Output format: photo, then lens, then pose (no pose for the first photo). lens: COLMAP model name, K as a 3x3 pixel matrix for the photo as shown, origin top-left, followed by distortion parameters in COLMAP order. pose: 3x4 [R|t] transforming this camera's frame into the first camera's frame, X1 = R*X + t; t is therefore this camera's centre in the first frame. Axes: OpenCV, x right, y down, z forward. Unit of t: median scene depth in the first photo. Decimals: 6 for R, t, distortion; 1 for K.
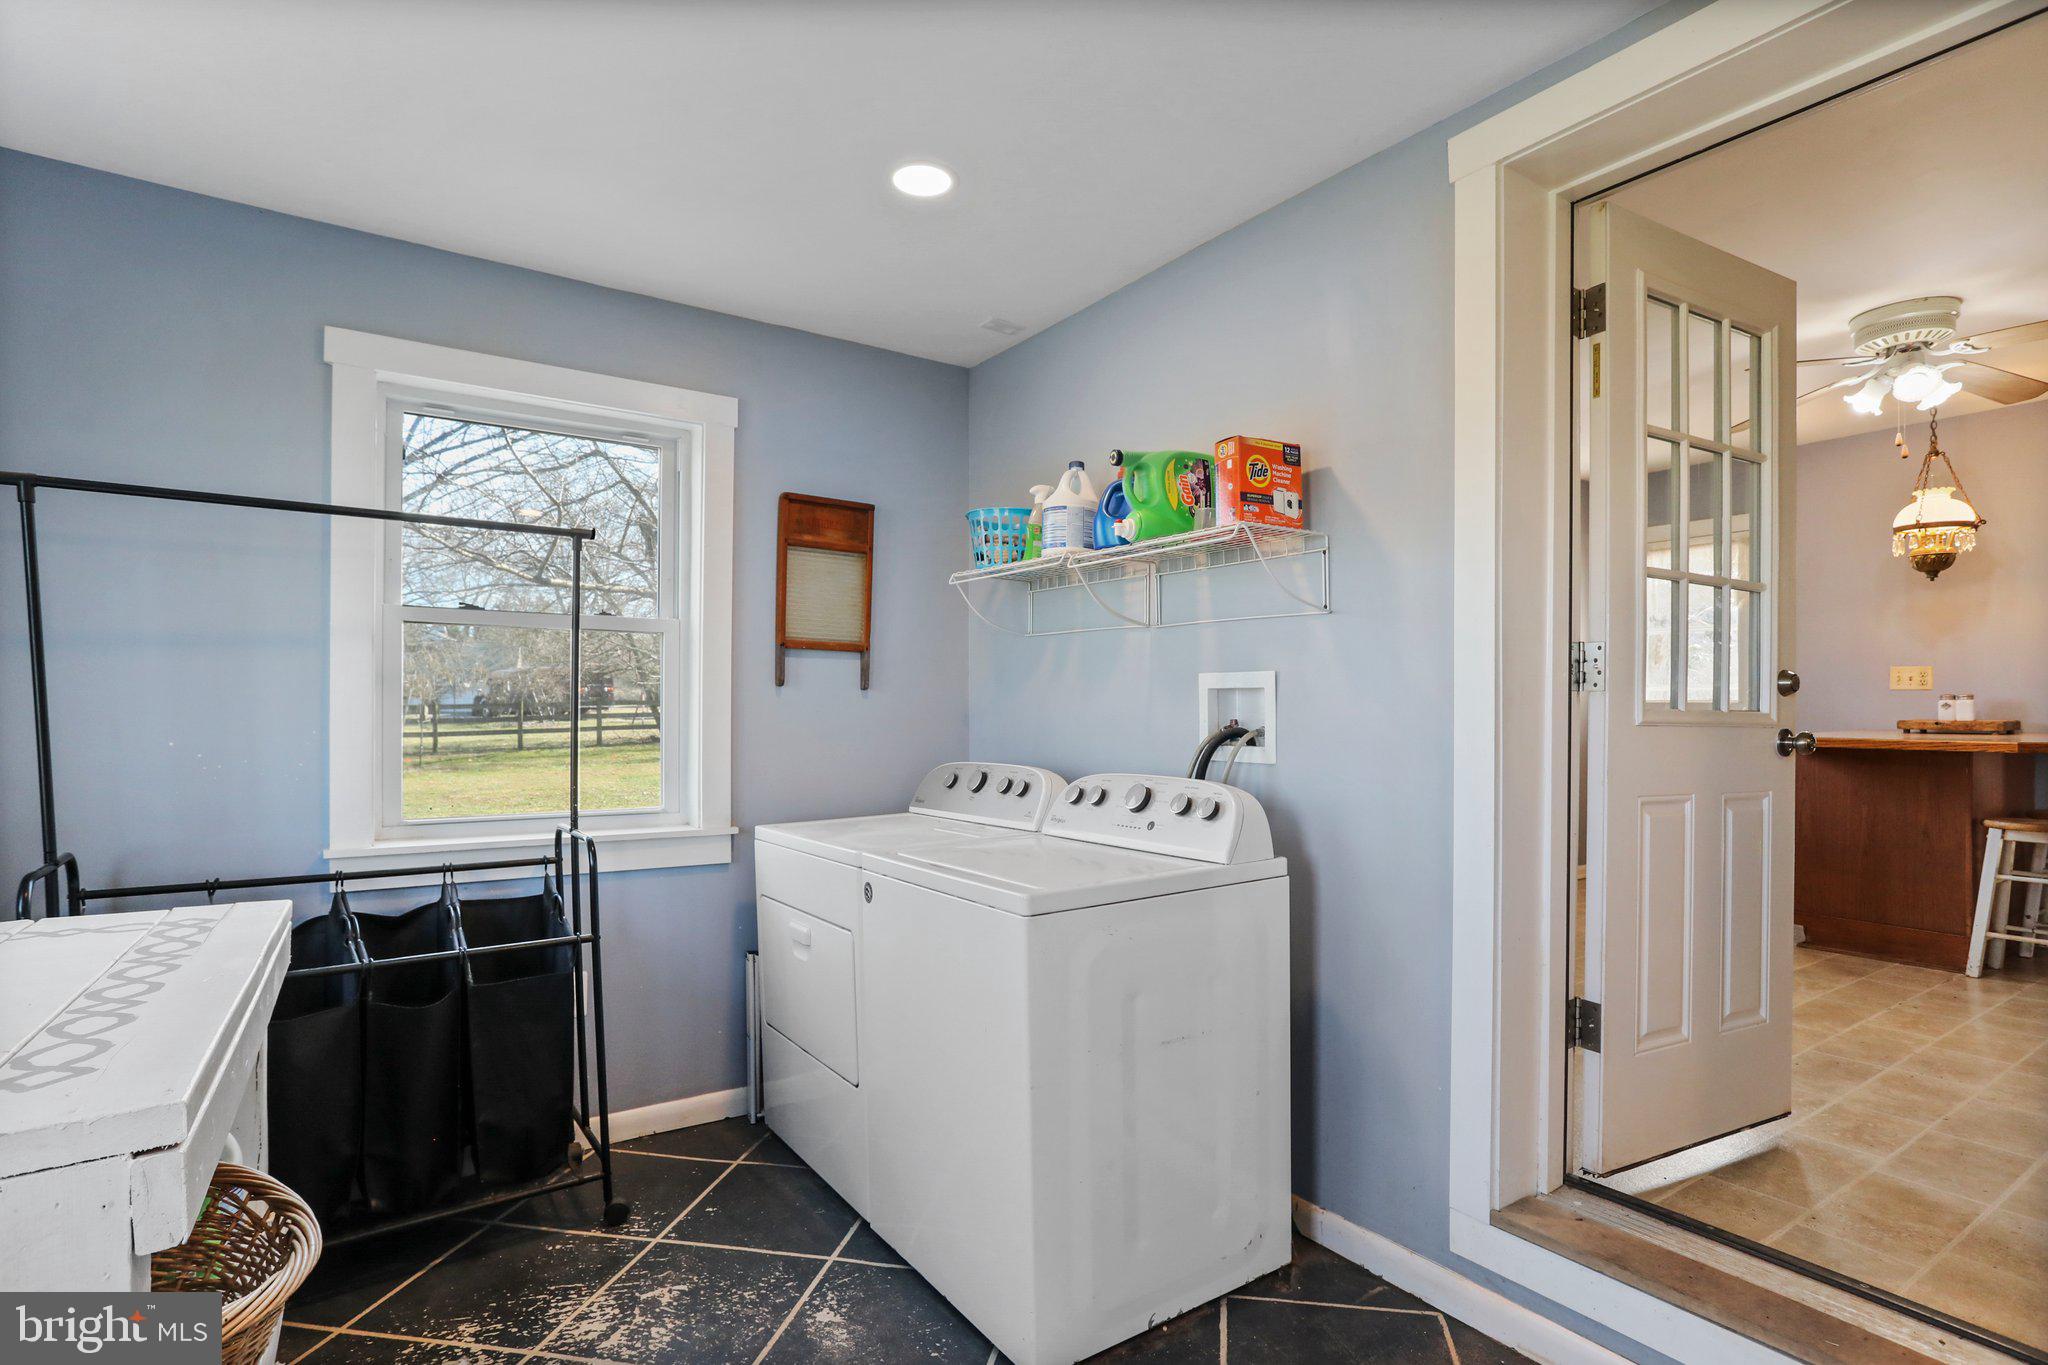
lens RADIAL K [[1007.7, 0, 1022.6], [0, 1007.7, 703.2], [0, 0, 1]] dist [-0.038128, 0.014155]
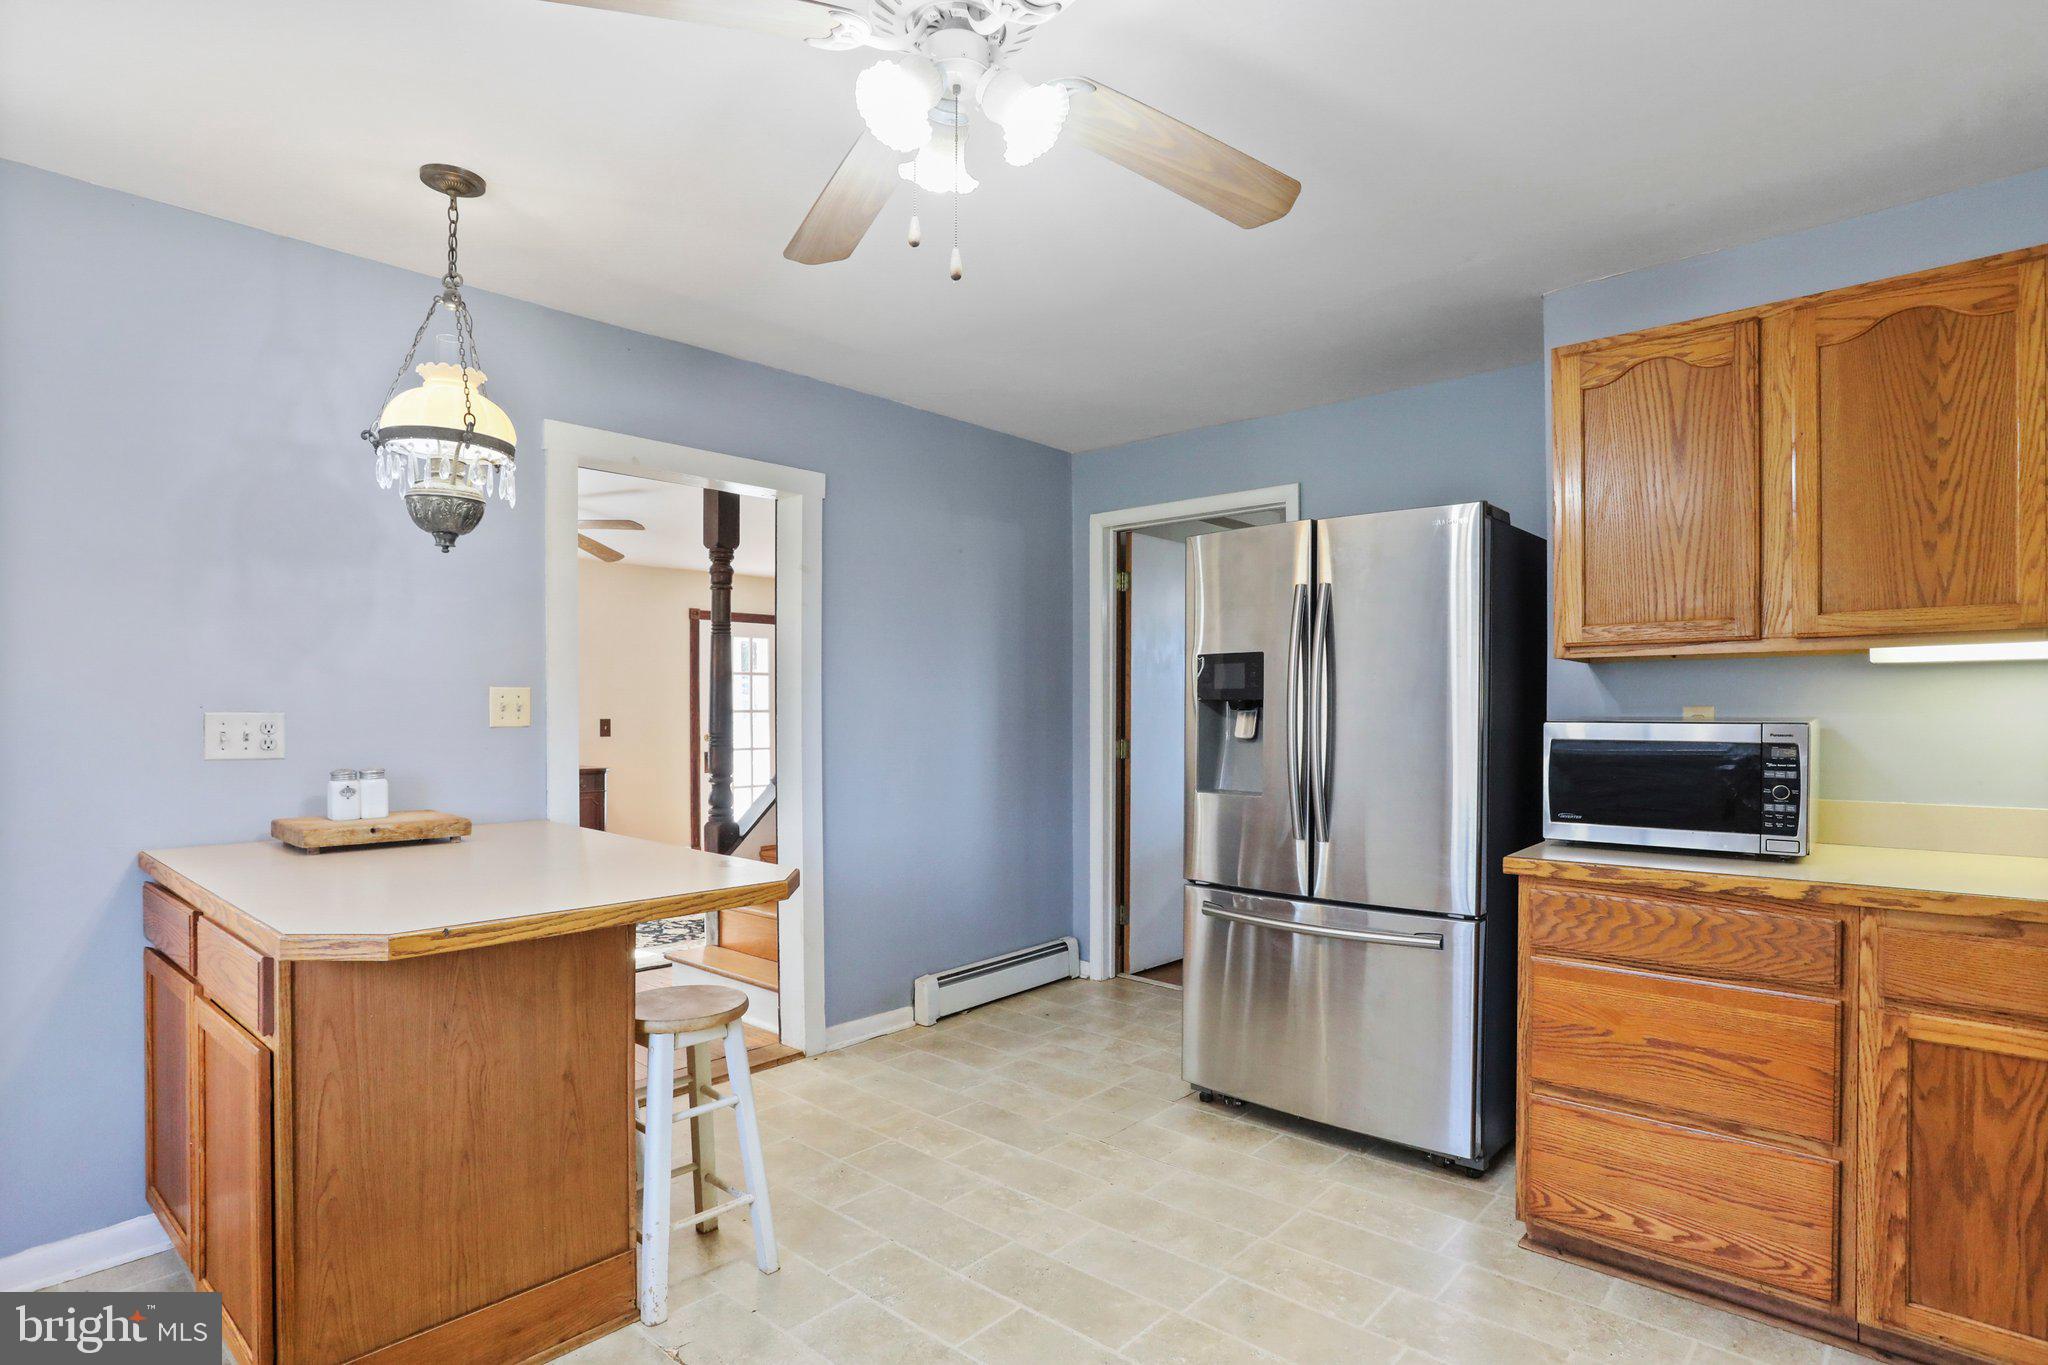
lens RADIAL K [[1051.8, 0, 1049.4], [0, 1051.8, 702.3], [0, 0, 1]] dist [-0.073482, 0.035705]
pose [[-0.267032, 0.006844, 0.963663, 0.347952], [-0.005557, 0.999947, -0.008642, -0.046200], [-0.963672, -0.007663, -0.266980, 0.862191]]
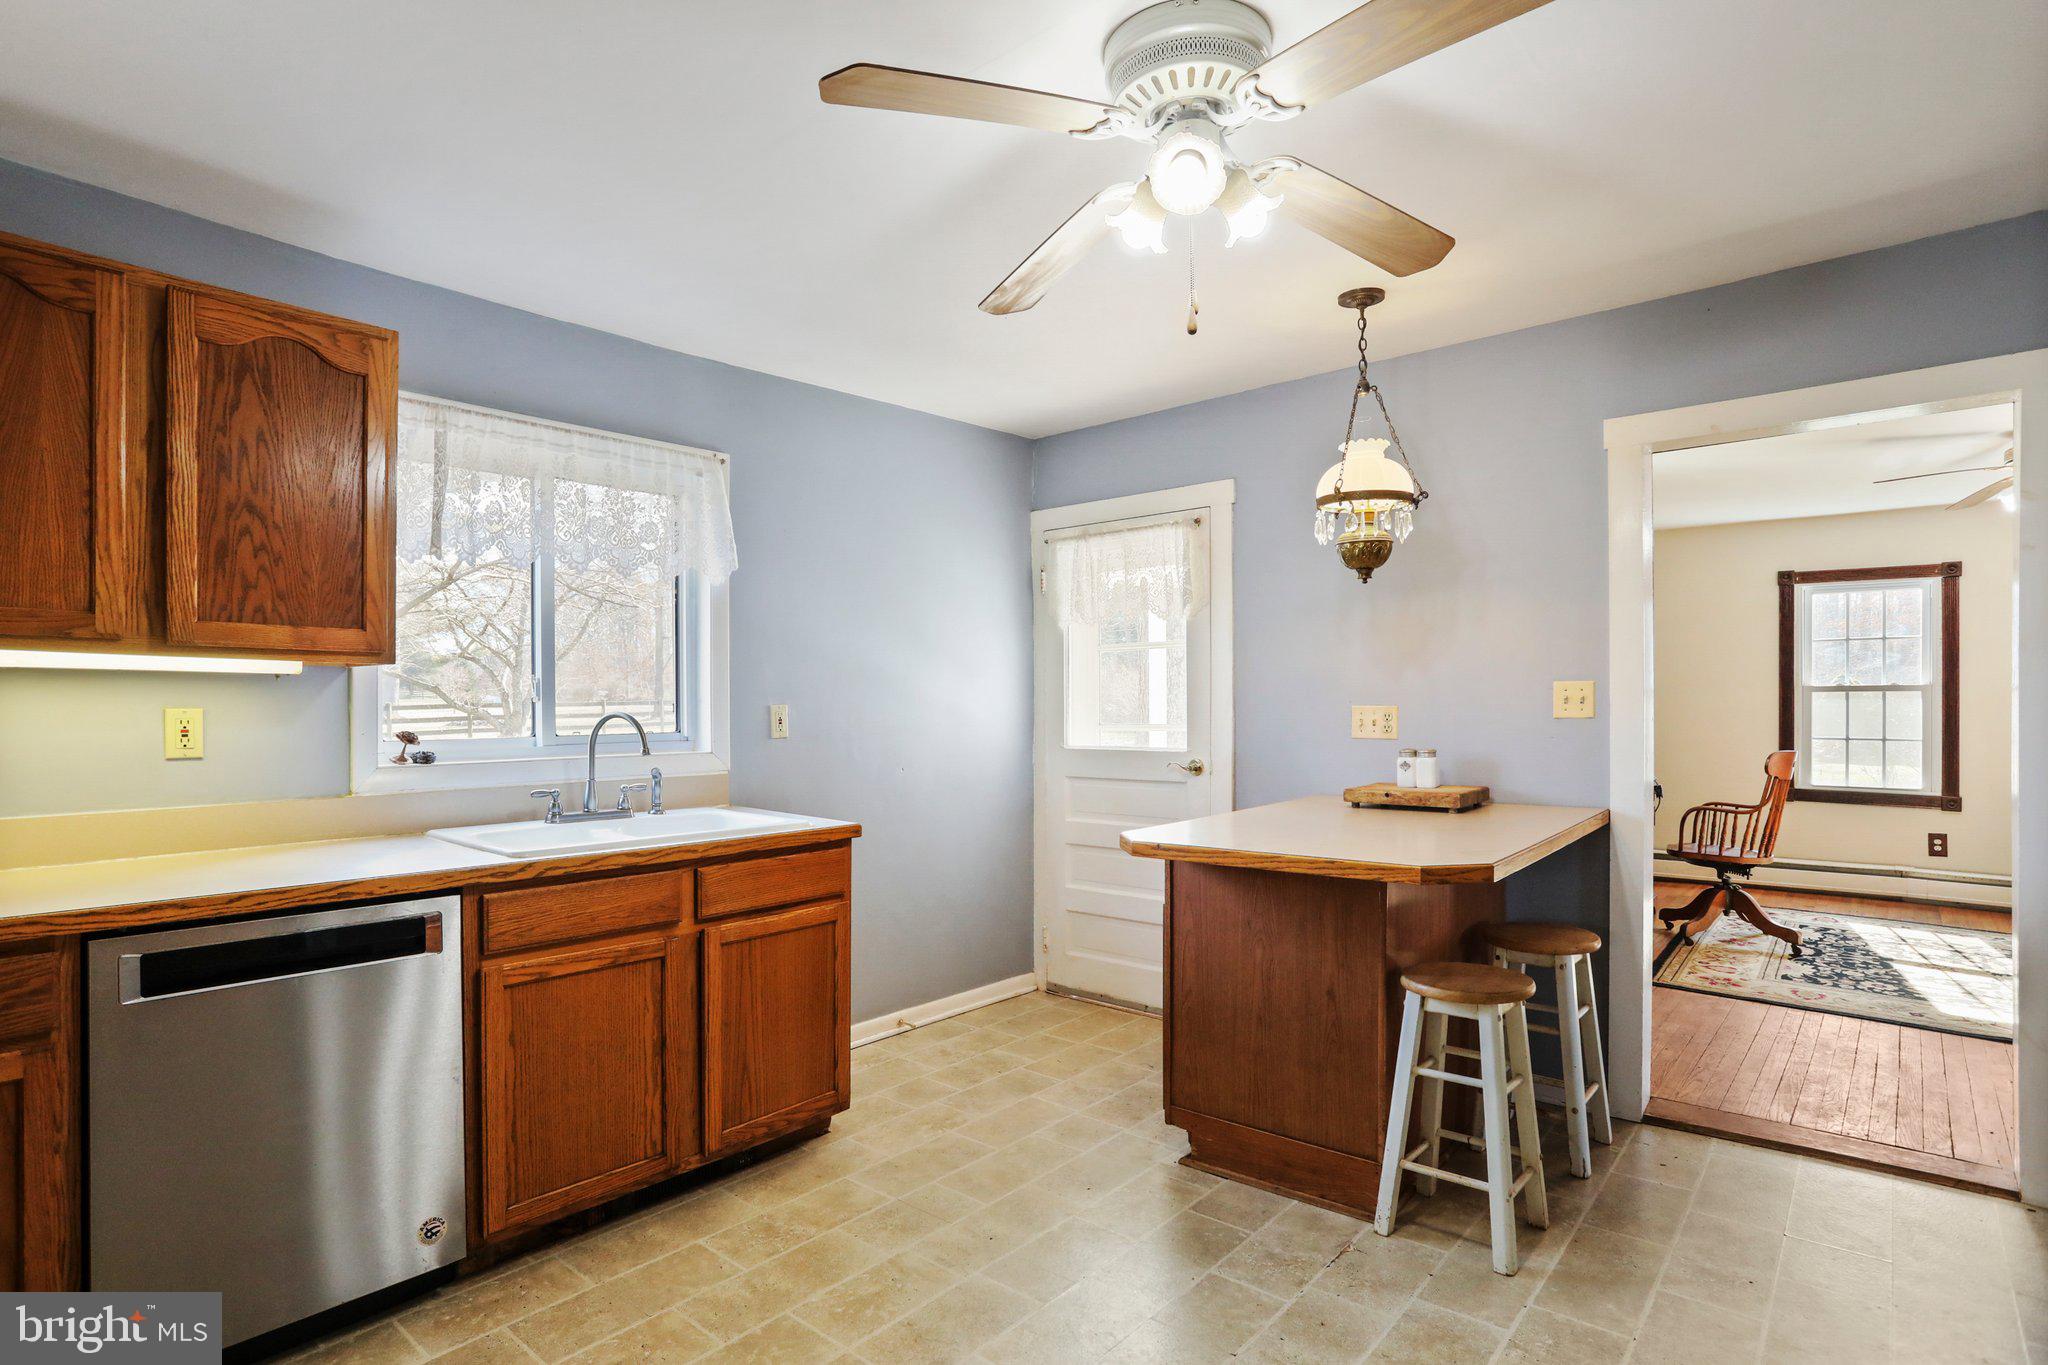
lens RADIAL K [[1051.8, 0, 1049.4], [0, 1051.8, 702.3], [0, 0, 1]] dist [-0.073482, 0.035705]
pose [[0.956993, -0.008266, 0.289993, 0.534679], [0.007132, 0.999962, 0.004967, -0.051729], [-0.290024, -0.002685, 0.957016, 0.409567]]
